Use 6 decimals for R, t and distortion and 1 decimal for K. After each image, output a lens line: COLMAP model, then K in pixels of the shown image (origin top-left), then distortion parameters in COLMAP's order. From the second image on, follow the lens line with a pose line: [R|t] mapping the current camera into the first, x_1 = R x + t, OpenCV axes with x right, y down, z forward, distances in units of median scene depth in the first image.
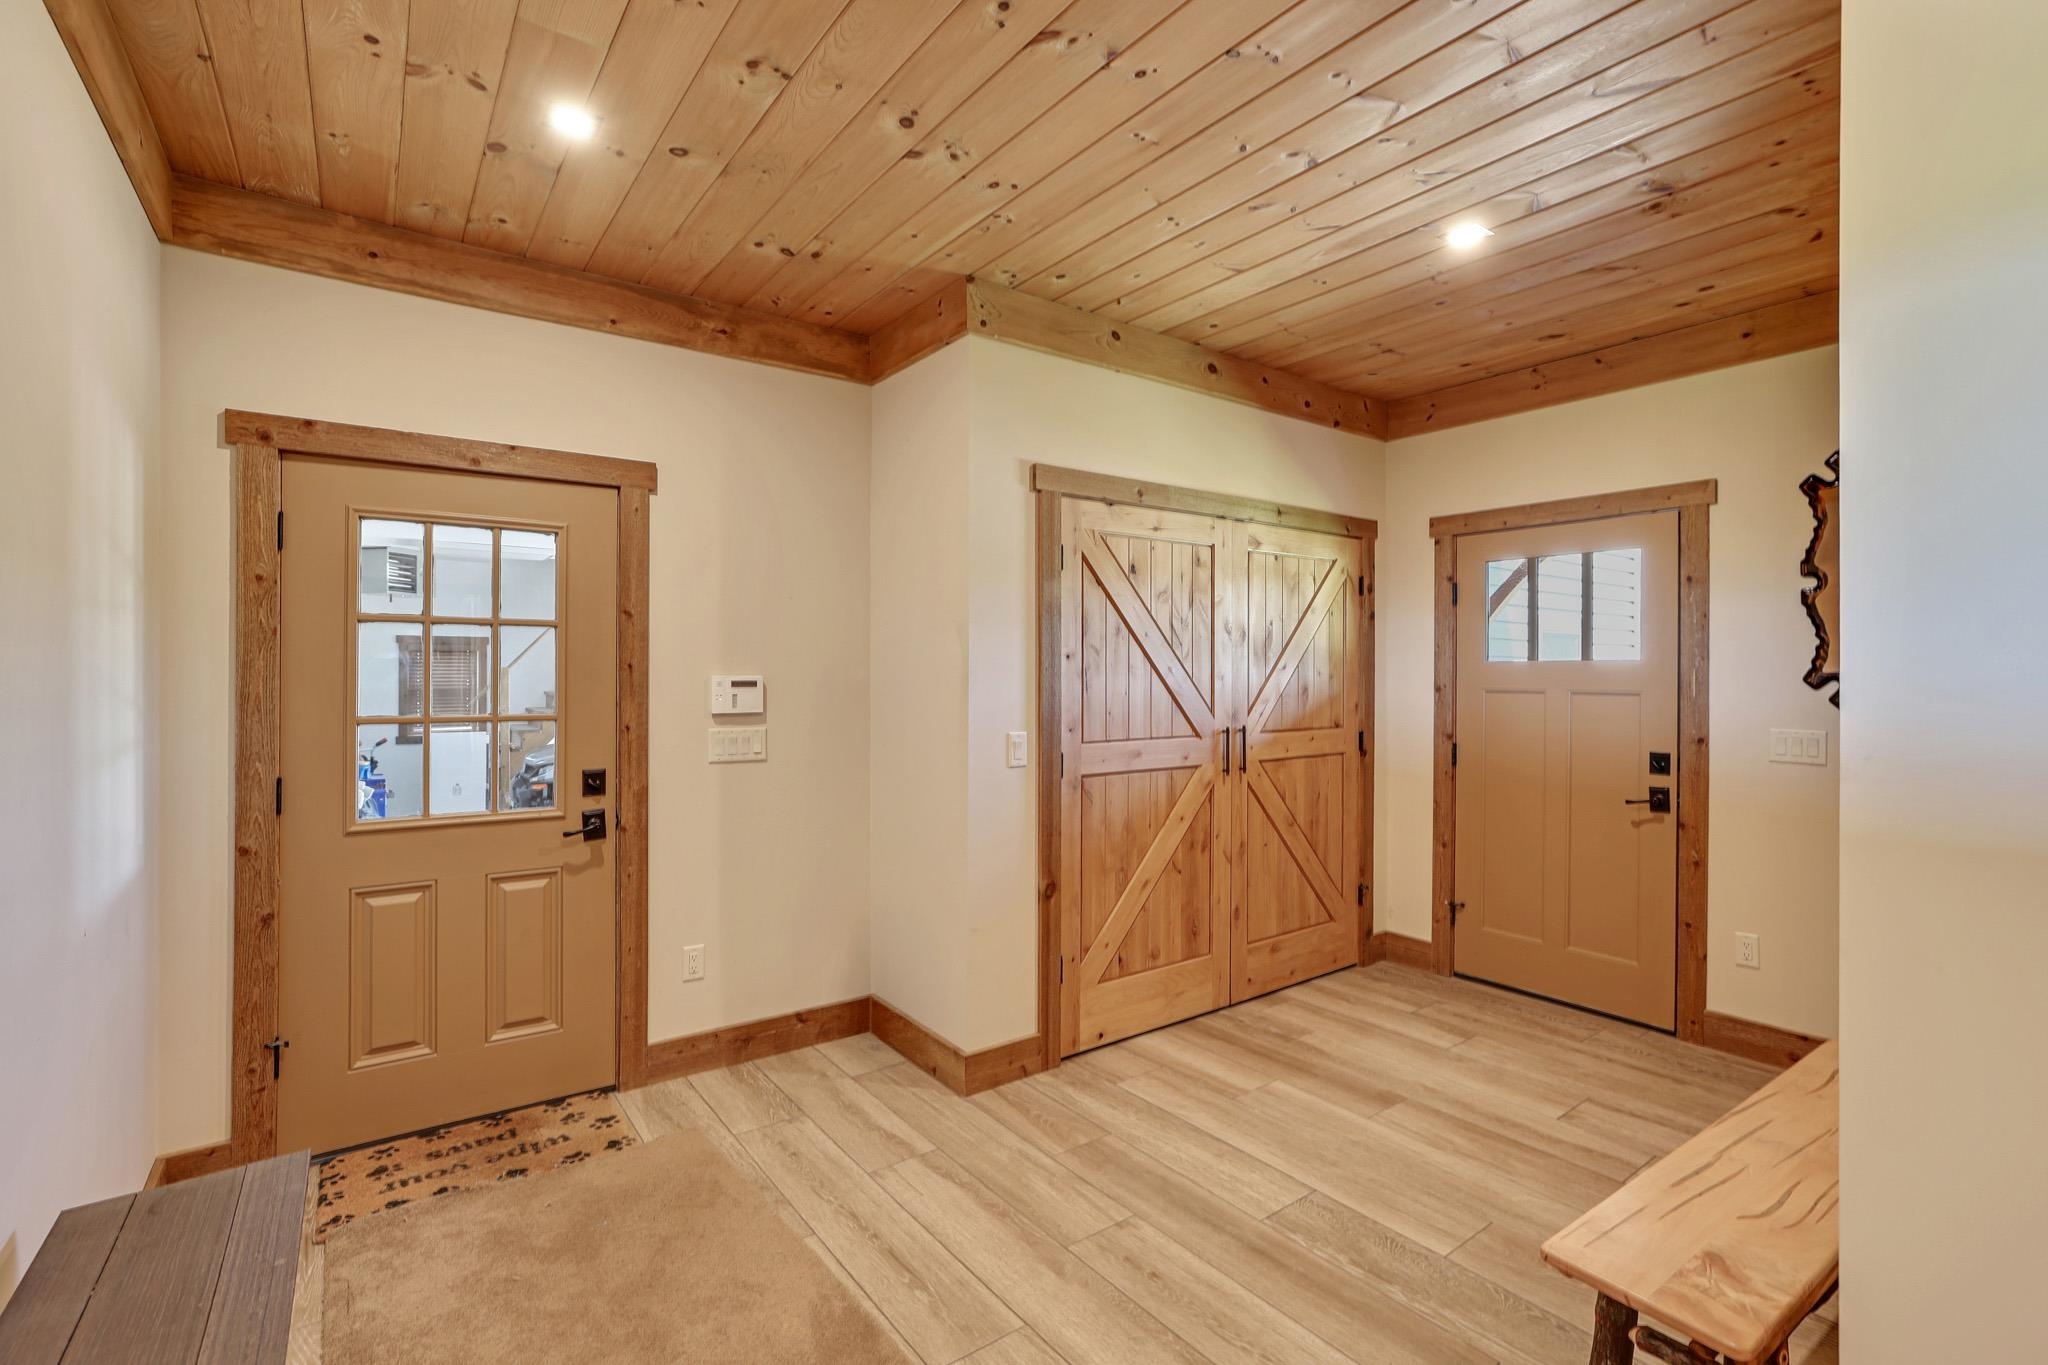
lens RADIAL K [[936.5, 0, 961.3], [0, 936.5, 653.3], [0, 0, 1]] dist [-0.036469, 0.010090]
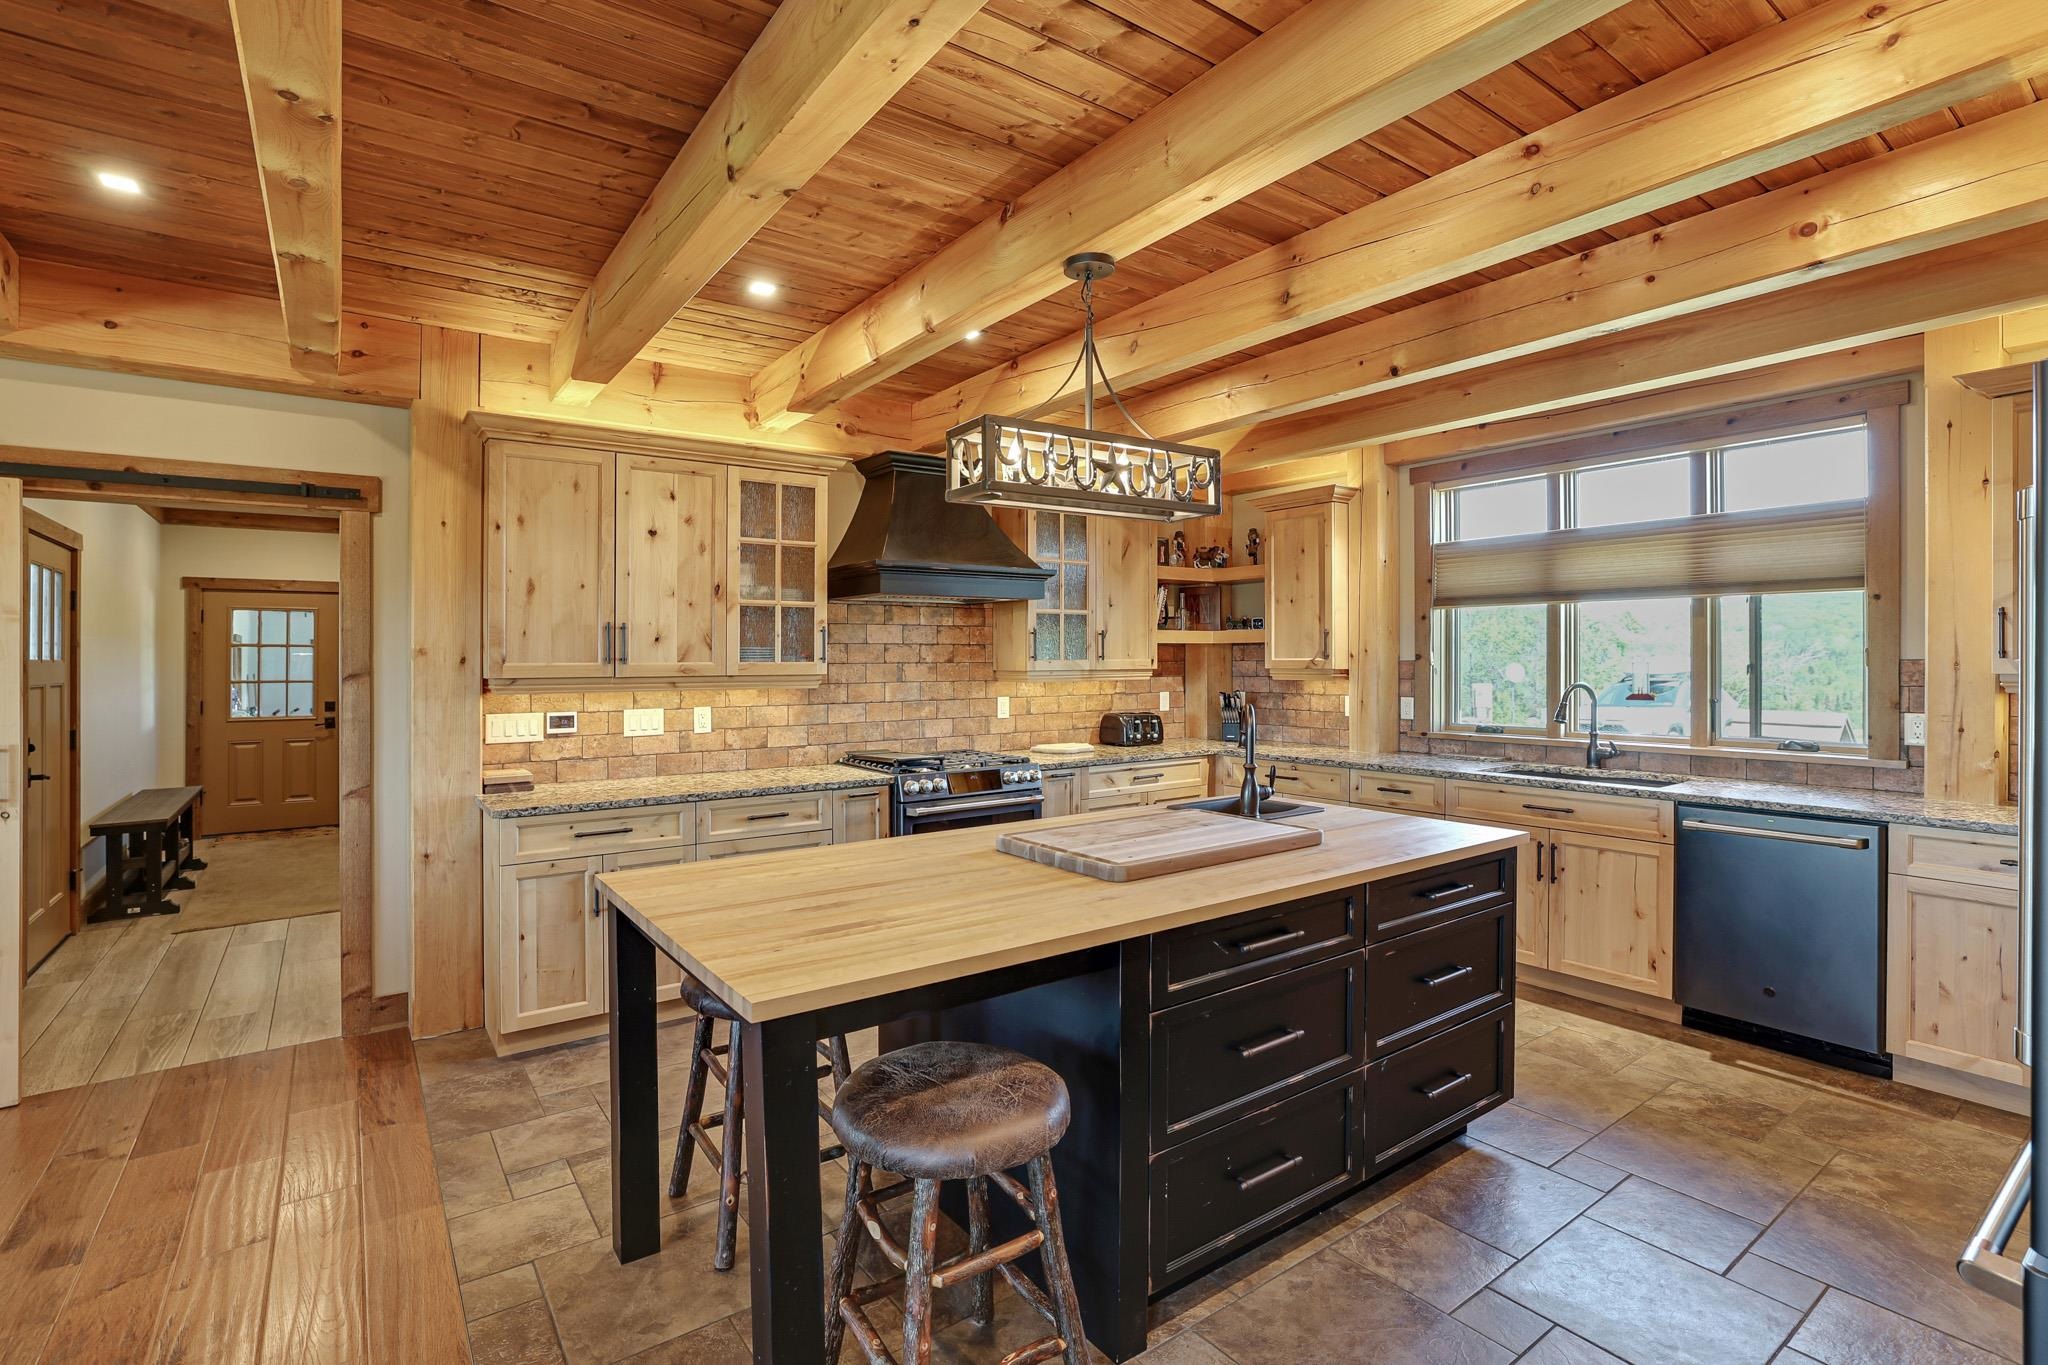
lens RADIAL K [[936.5, 0, 970.8], [0, 936.5, 621.2], [0, 0, 1]] dist [-0.036469, 0.010090]
pose [[0.999840, -0.015476, 0.008929, 1.697815], [0.015608, 0.999768, -0.014819, -0.037663], [-0.008697, 0.014956, 0.999850, -1.960610]]
